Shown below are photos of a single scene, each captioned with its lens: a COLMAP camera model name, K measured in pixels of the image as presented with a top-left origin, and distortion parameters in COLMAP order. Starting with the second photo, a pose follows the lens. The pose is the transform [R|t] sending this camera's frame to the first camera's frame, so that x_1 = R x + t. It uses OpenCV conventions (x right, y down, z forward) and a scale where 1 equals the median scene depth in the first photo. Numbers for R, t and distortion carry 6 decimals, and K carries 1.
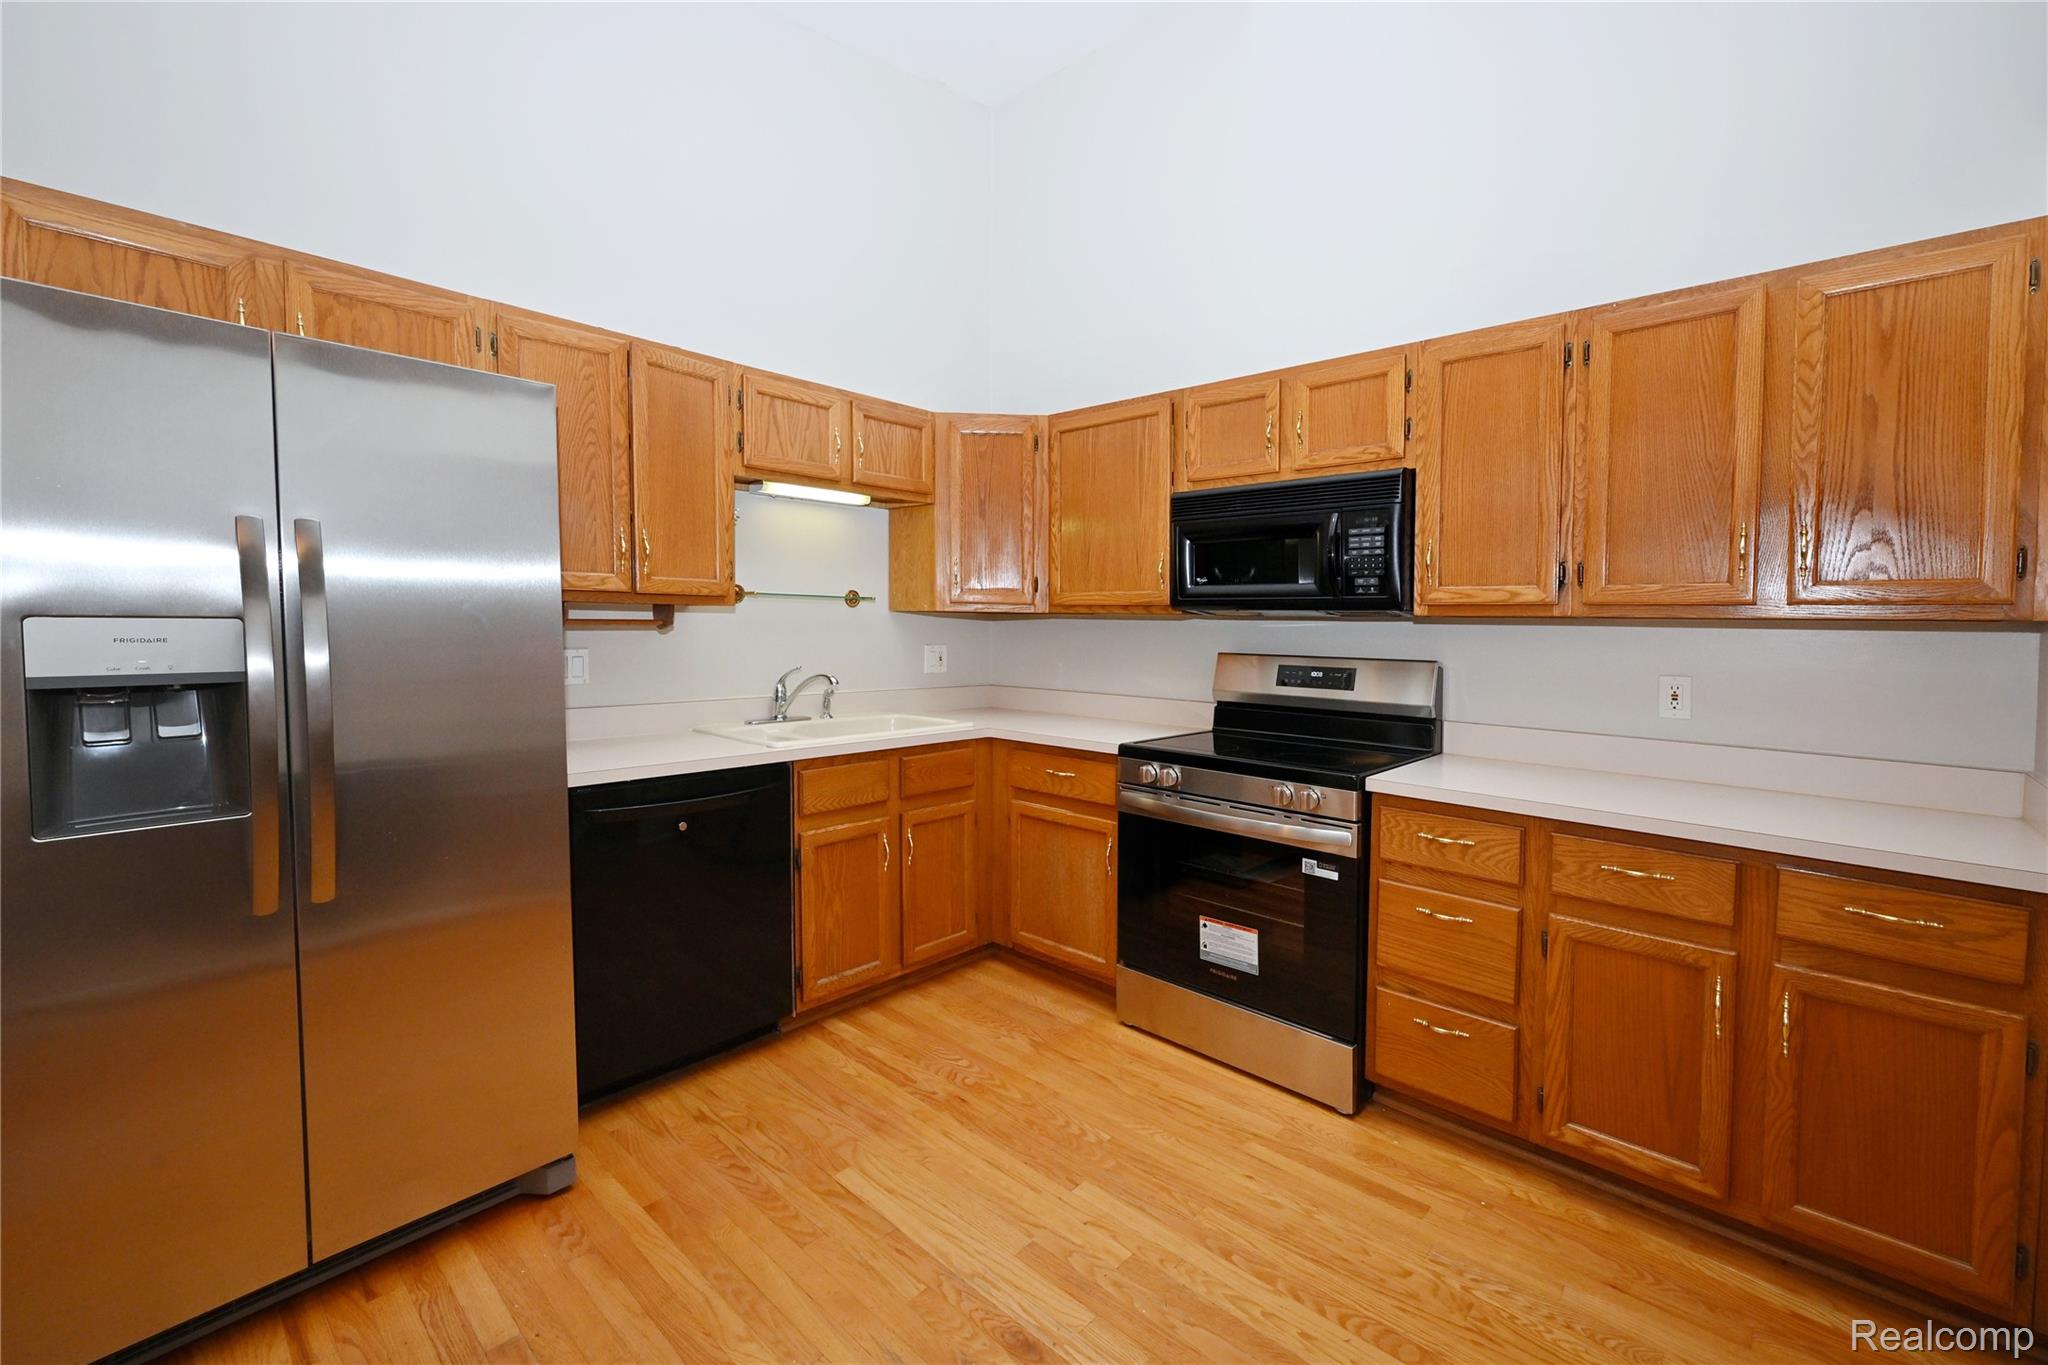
lens RADIAL K [[852.7, 0, 1007.1], [0, 852.7, 657.0], [0, 0, 1]] dist [0.000616, 0.000131]
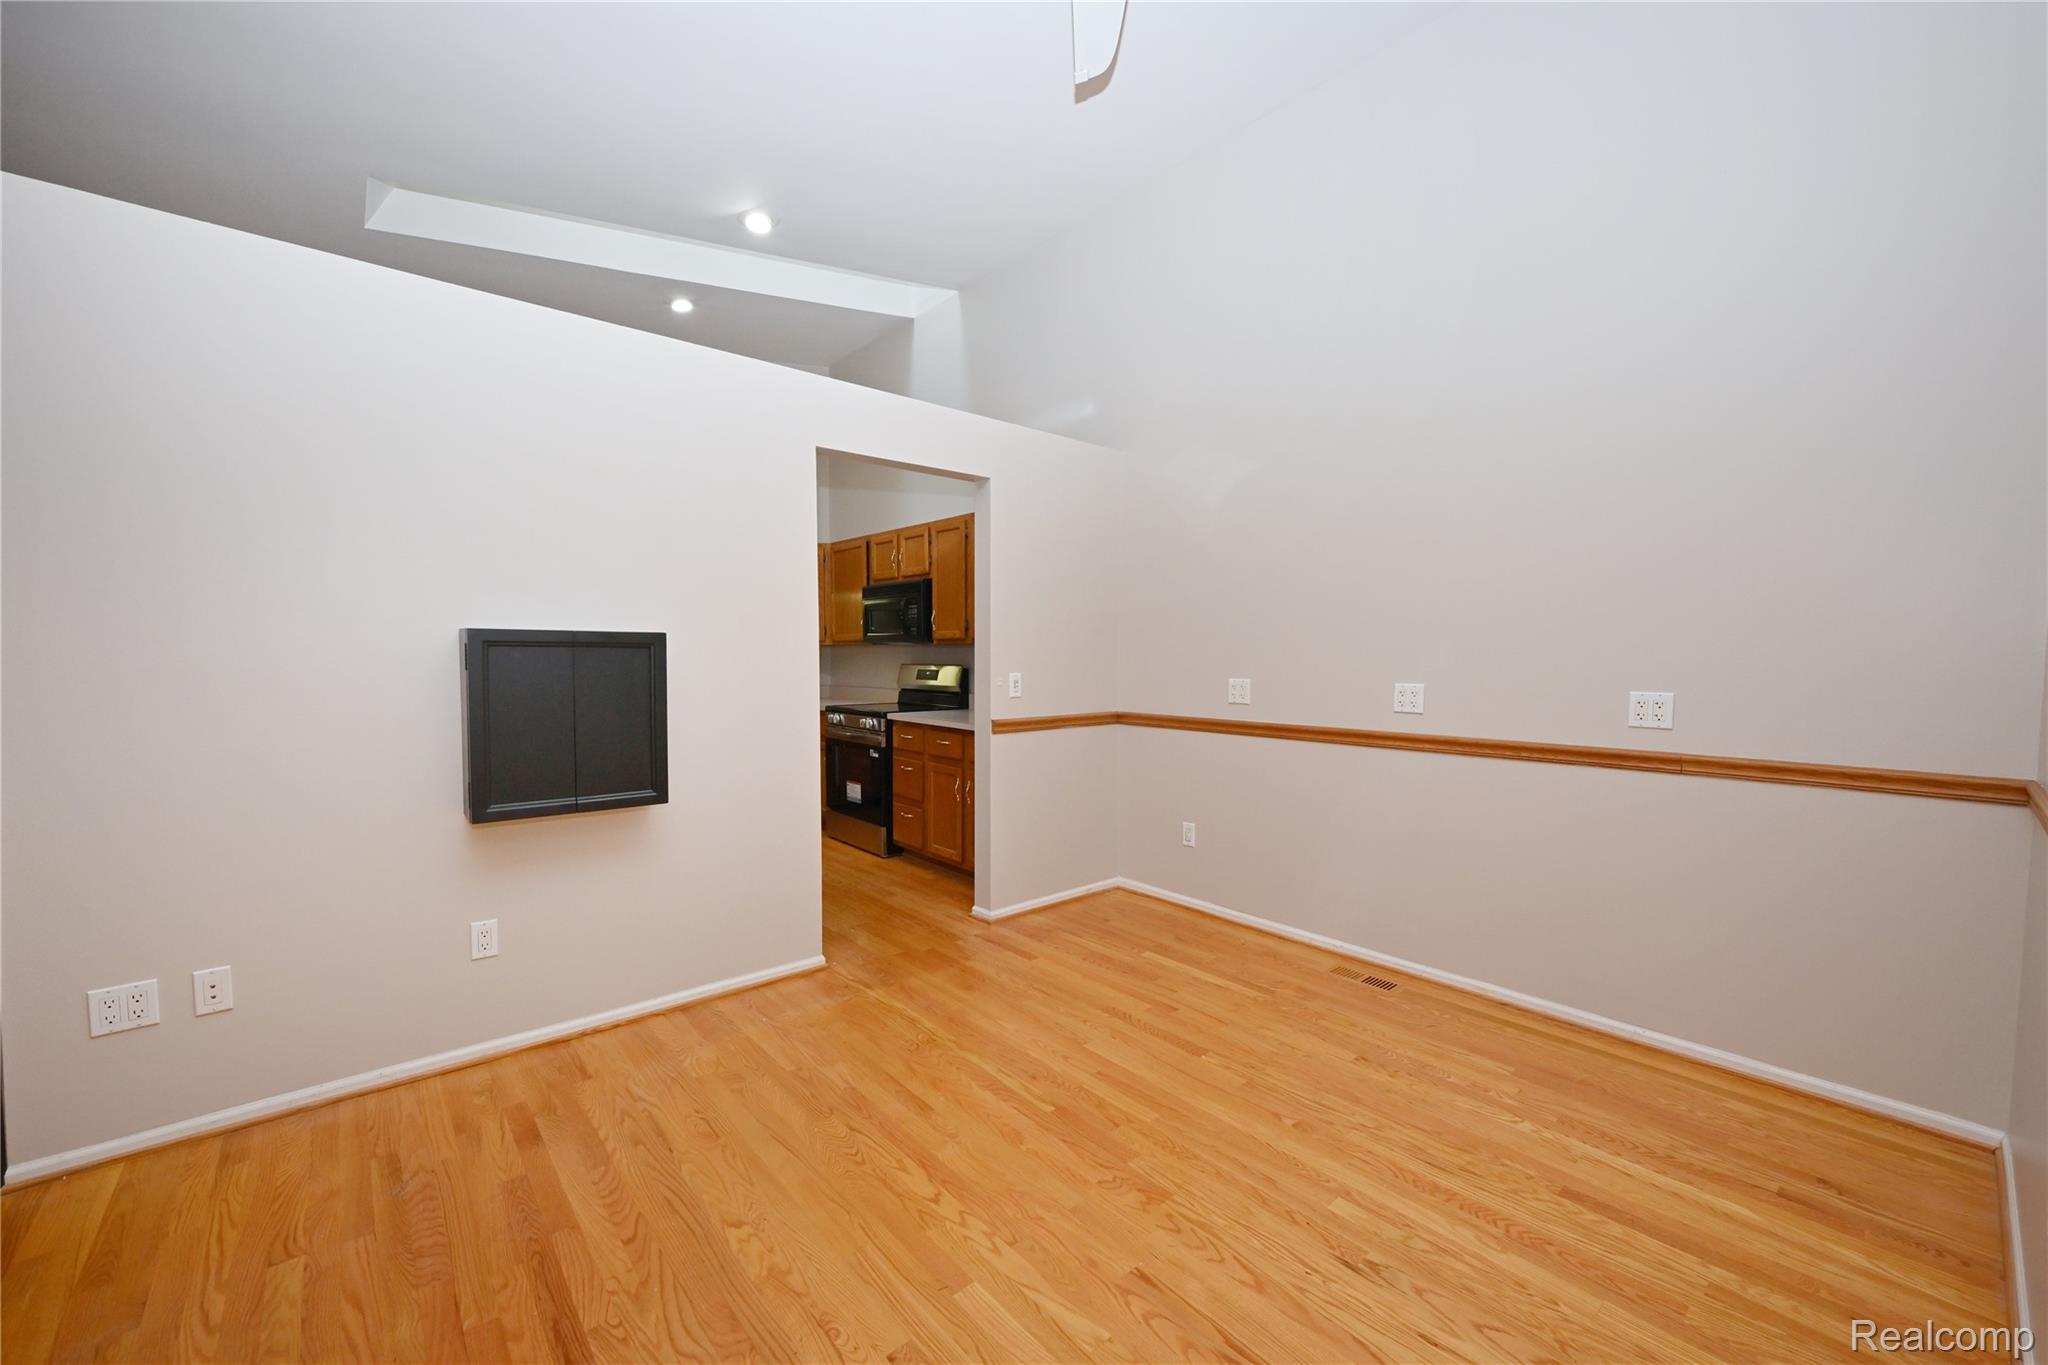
lens RADIAL K [[852.7, 0, 1007.1], [0, 852.7, 657.0], [0, 0, 1]] dist [0.000616, 0.000131]
pose [[0.990687, -0.010600, -0.135743, 0.962606], [0.006502, 0.999511, -0.030599, 0.052877], [0.136001, 0.029432, 0.990271, -1.175885]]
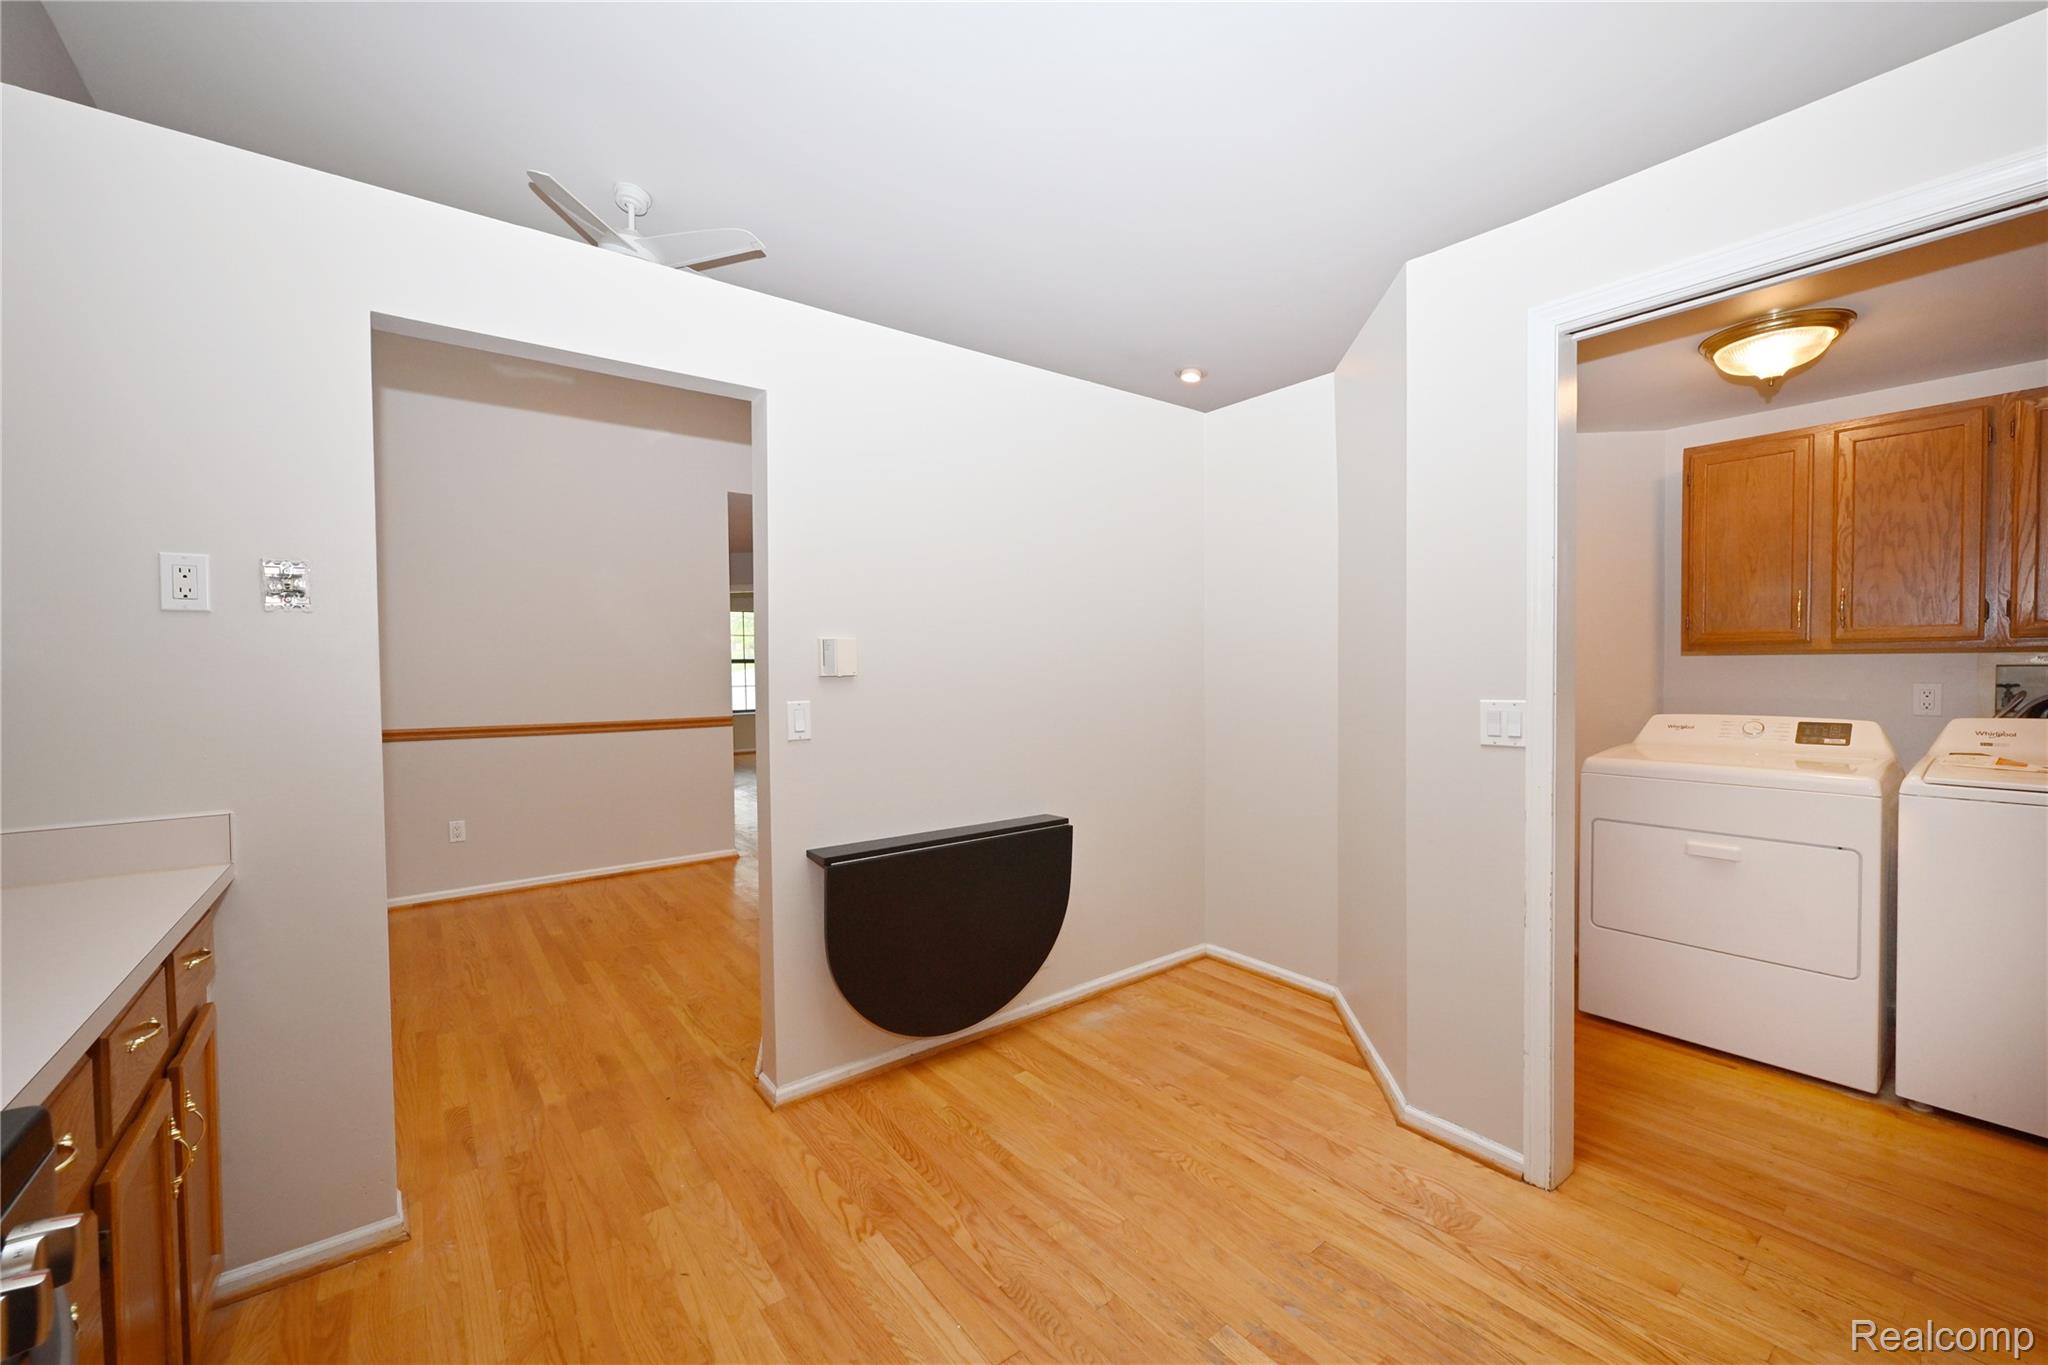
lens RADIAL K [[805.0, 0, 1070.6], [0, 805.0, 641.9], [0, 0, 1]] dist [-0.001750, -0.000649]
pose [[-0.993254, 0.003809, 0.115892, -0.052775], [0.007029, 0.999600, 0.027381, -0.060756], [-0.115742, 0.028011, -0.992884, 1.170711]]
